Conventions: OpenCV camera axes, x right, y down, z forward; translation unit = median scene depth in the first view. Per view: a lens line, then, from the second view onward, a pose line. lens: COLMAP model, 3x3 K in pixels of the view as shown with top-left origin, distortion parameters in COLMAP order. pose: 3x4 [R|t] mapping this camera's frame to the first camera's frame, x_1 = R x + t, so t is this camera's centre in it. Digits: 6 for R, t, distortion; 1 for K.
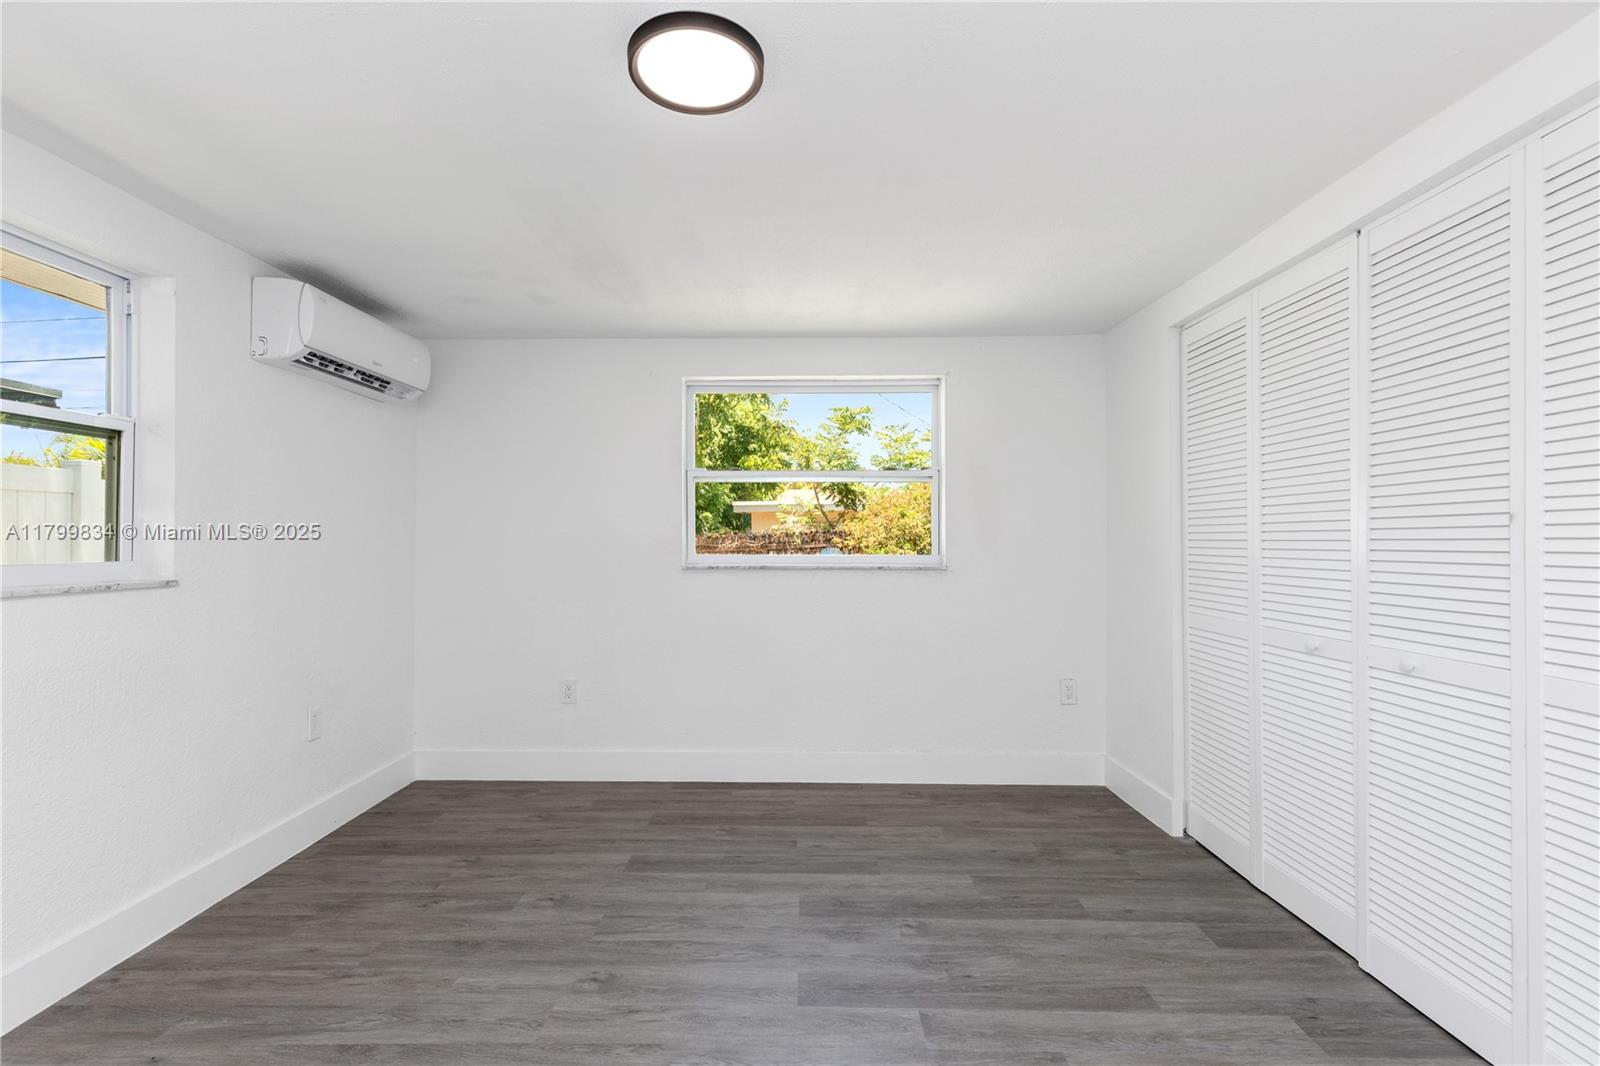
lens RADIAL K [[719.8, 0, 800.9], [0, 719.8, 531.0], [0, 0, 1]] dist [0.012536, -0.002594]
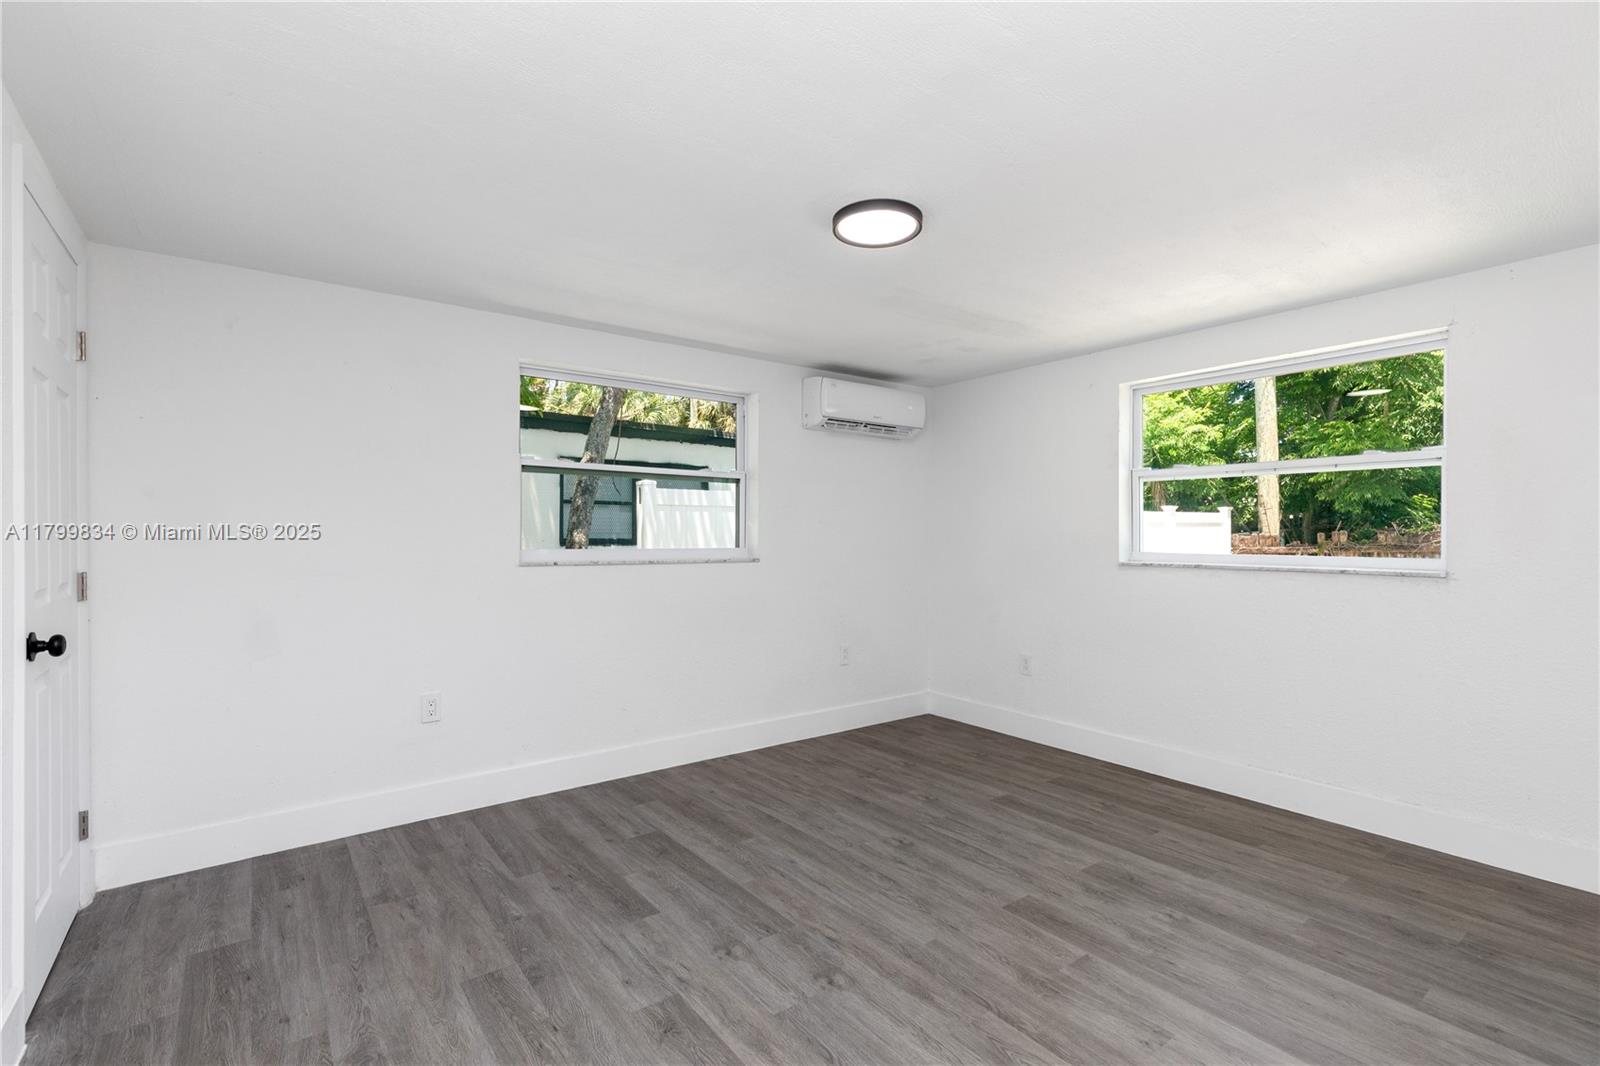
lens RADIAL K [[719.8, 0, 813.4], [0, 719.8, 533.5], [0, 0, 1]] dist [0.012536, -0.002594]
pose [[0.630493, -0.000387, -0.776195, 0.544638], [0.005860, 0.999974, 0.004262, -0.001239], [0.776173, -0.007236, 0.630479, -0.029180]]
